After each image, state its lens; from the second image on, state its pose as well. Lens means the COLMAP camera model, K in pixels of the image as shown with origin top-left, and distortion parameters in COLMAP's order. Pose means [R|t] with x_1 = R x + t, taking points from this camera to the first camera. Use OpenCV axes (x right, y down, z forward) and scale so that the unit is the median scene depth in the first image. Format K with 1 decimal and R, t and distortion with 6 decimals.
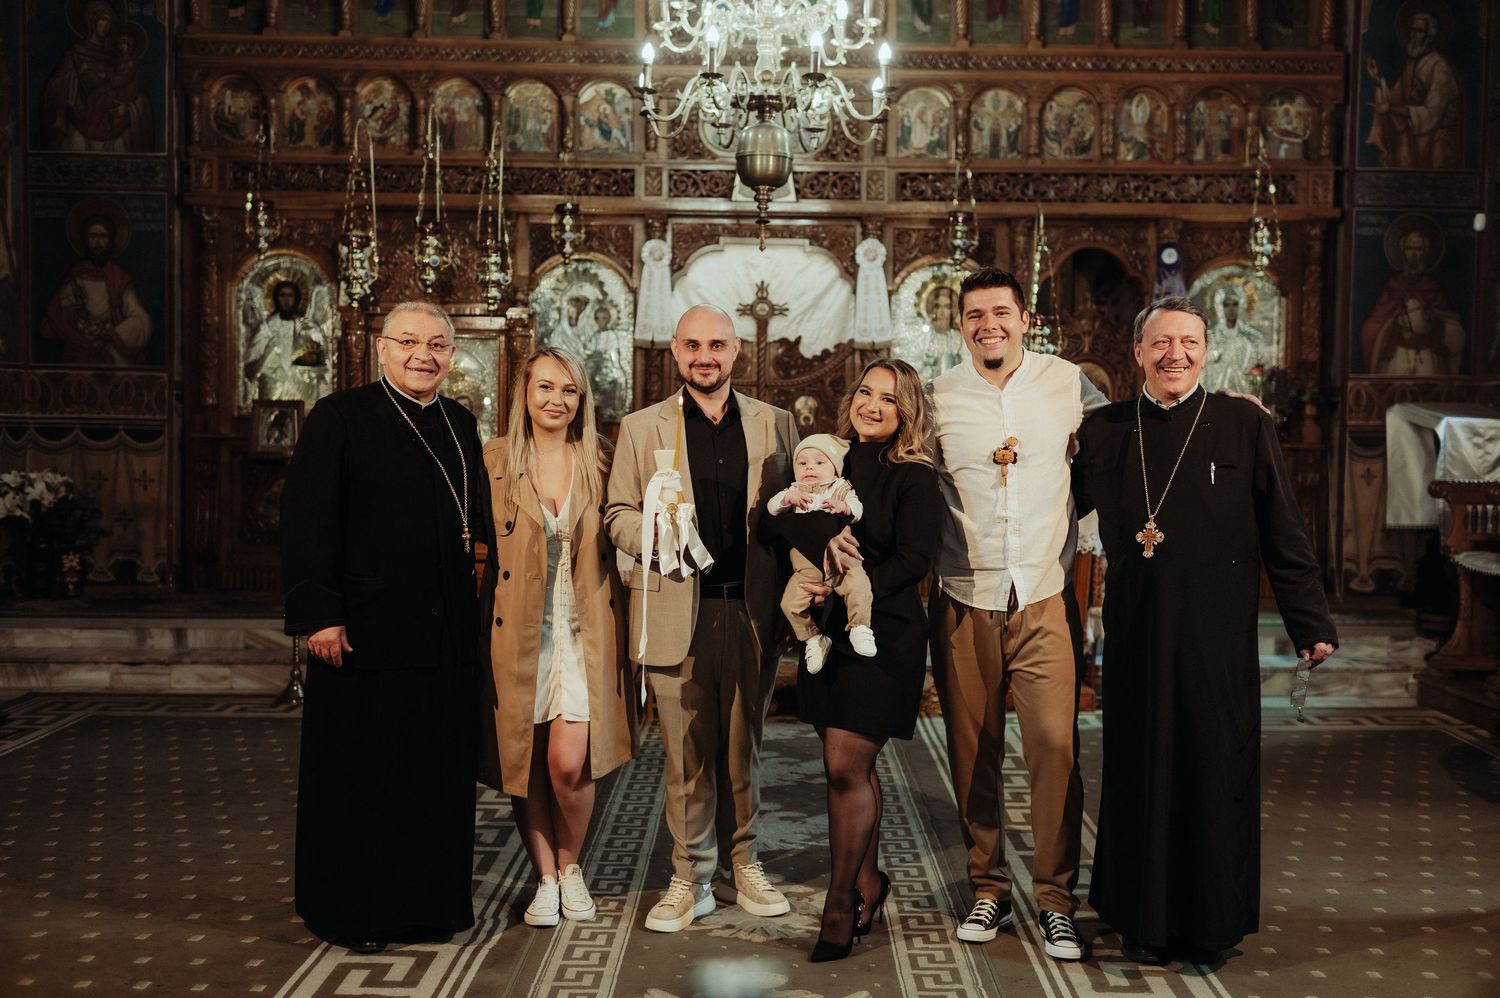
lens RADIAL K [[1437.7, 0, 750.0], [0, 1437.7, 499.0], [0, 0, 1]] dist [0.008614, -0.017841]
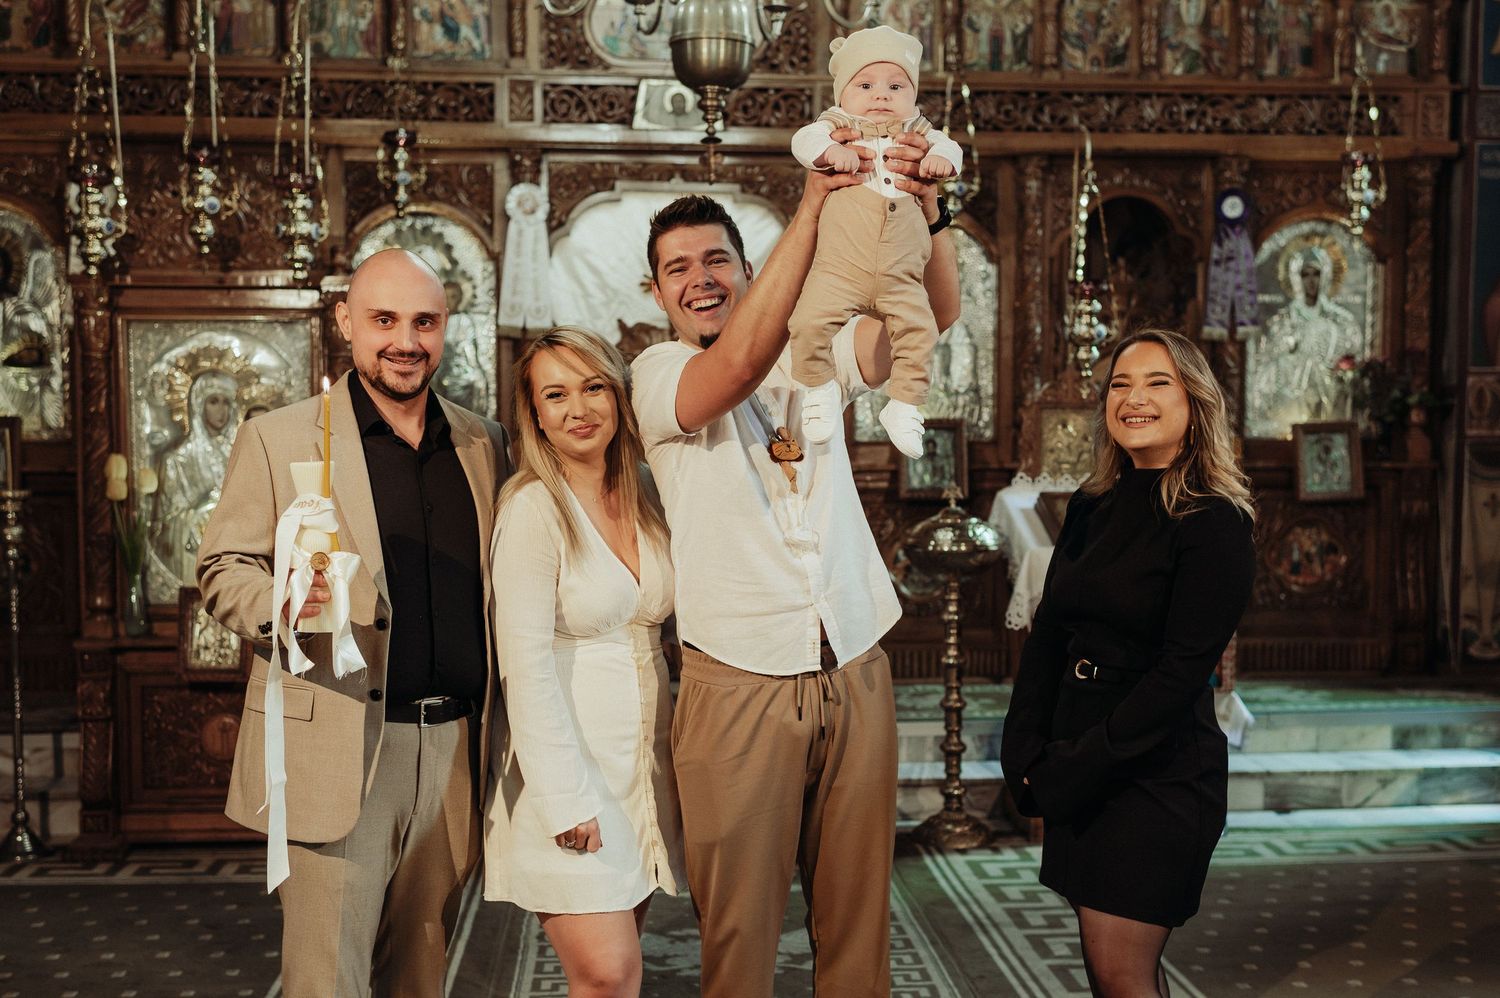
lens RADIAL K [[1793.6, 0, 756.3], [0, 1793.6, 604.6], [0, 0, 1]] dist [0.008531, -0.013090]
pose [[0.996436, -0.018664, 0.082264, -0.029102], [0.015706, 0.999212, 0.036462, -0.003884], [-0.082880, -0.035040, 0.995943, 0.103282]]
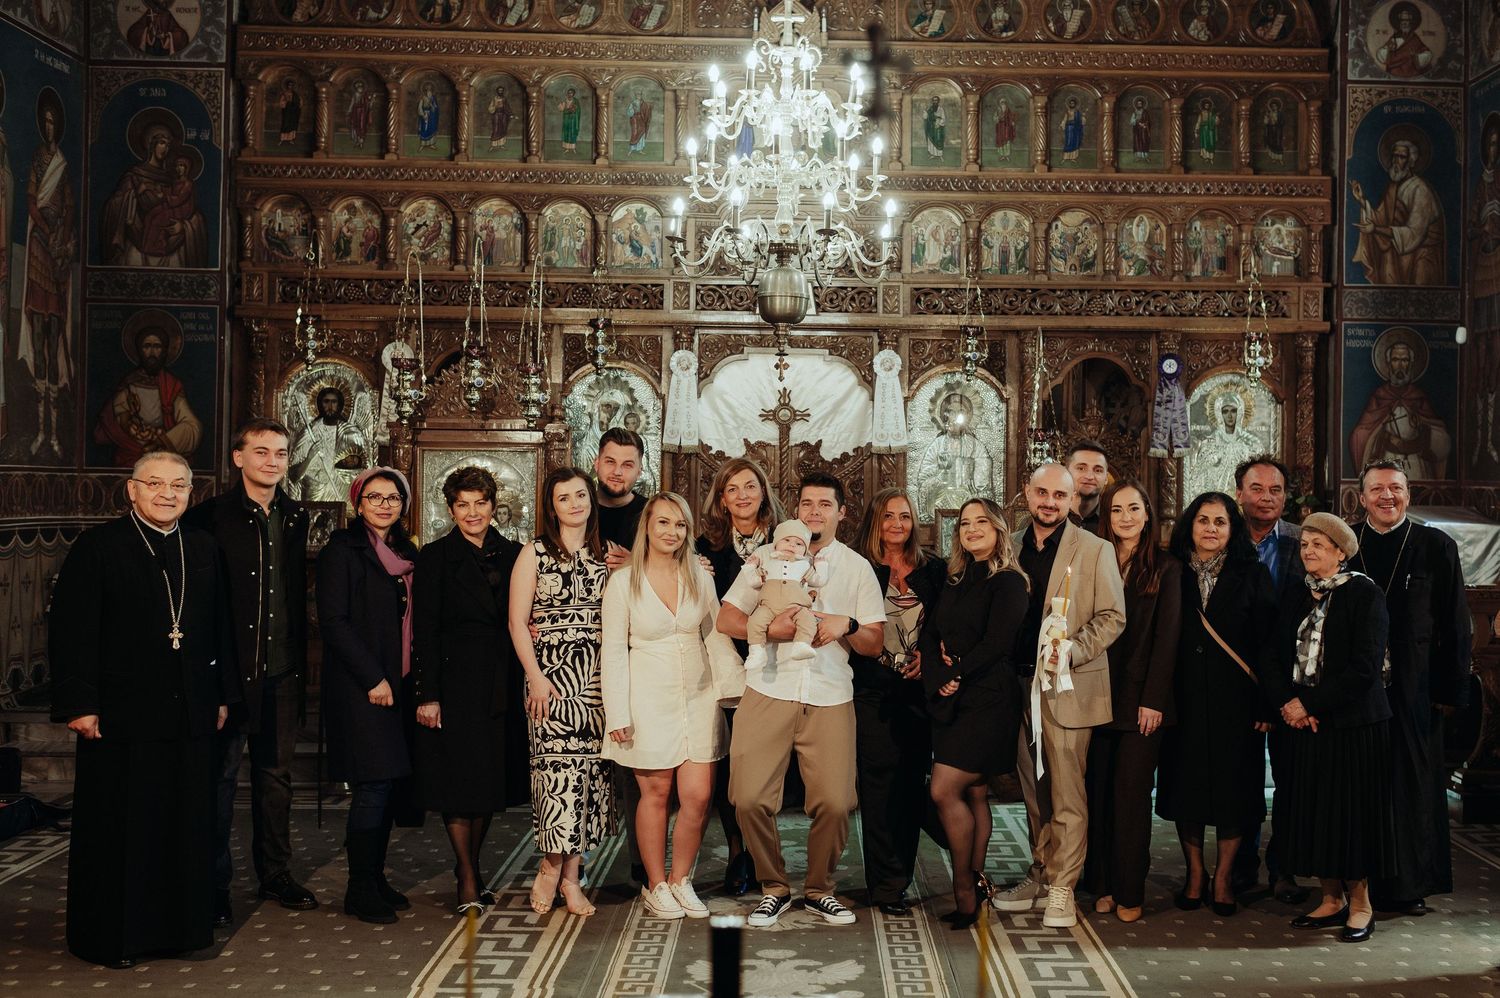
lens RADIAL K [[1515.3, 0, 794.7], [0, 1515.3, 490.3], [0, 0, 1]] dist [0.009031, 0.003866]
pose [[0.999946, 0.000764, 0.010352, 0.004650], [-0.000203, 0.998536, -0.054088, -0.017628], [-0.010378, 0.054083, 0.998483, -0.104351]]
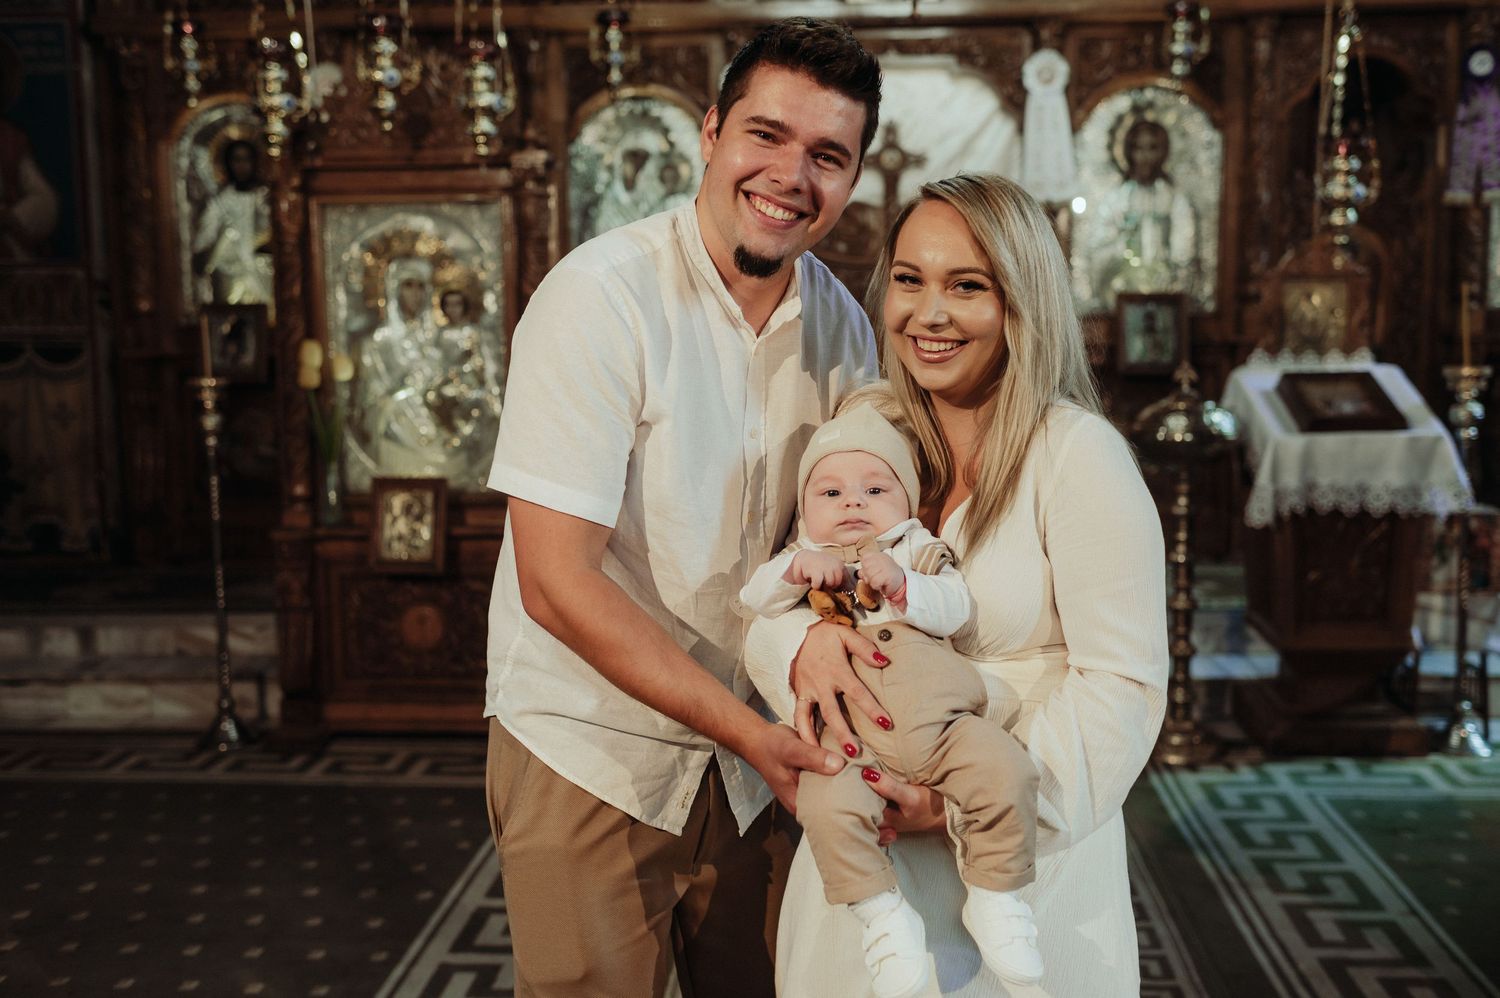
lens RADIAL K [[1444.8, 0, 770.2], [0, 1444.8, 503.2], [0, 0, 1]] dist [0.006990, -0.021953]
pose [[0.998154, -0.015084, -0.058838, -0.012157], [0.019467, 0.997021, 0.074638, -0.016485], [0.057537, -0.075646, 0.995473, 0.273720]]
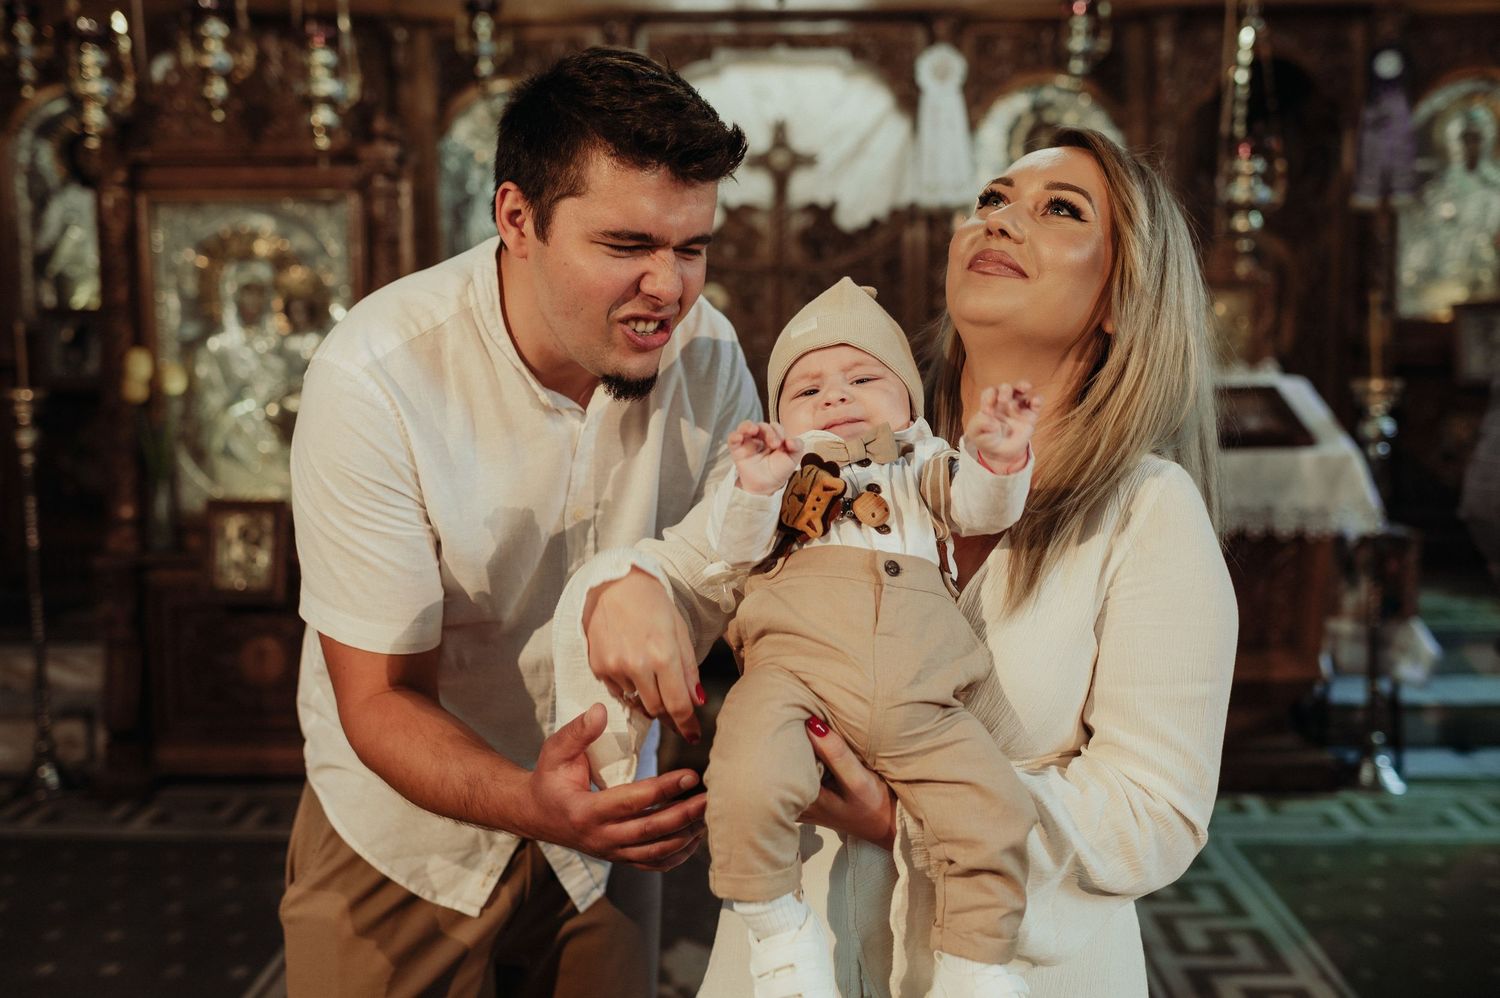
lens RADIAL K [[1454.8, 0, 748.7], [0, 1454.8, 493.6], [0, 0, 1]] dist [0.003076, -0.016088]
pose [[0.999735, -0.017562, -0.014875, 0.000998], [0.018495, 0.997708, 0.065087, -0.019407], [0.013698, -0.065345, 0.997769, 0.309305]]
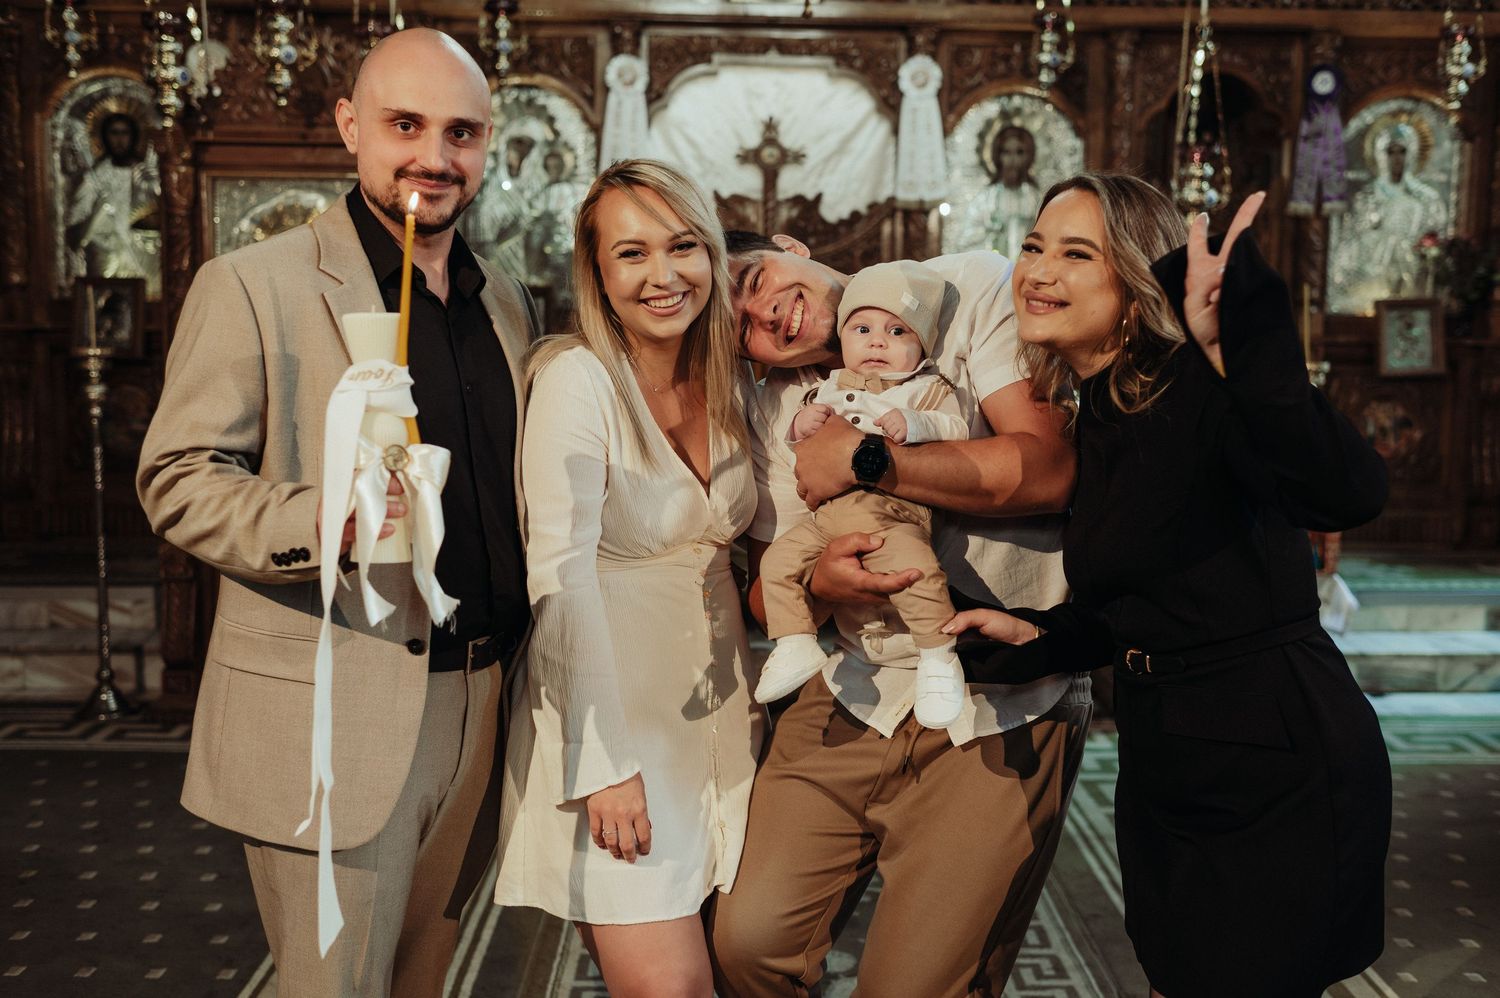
lens RADIAL K [[1437.7, 0, 750.0], [0, 1437.7, 499.0], [0, 0, 1]] dist [0.008614, -0.017841]
pose [[0.999718, -0.001486, 0.023681, -0.020324], [-0.000238, 0.997360, 0.072620, -0.009592], [-0.023726, -0.072605, 0.997079, 0.256461]]
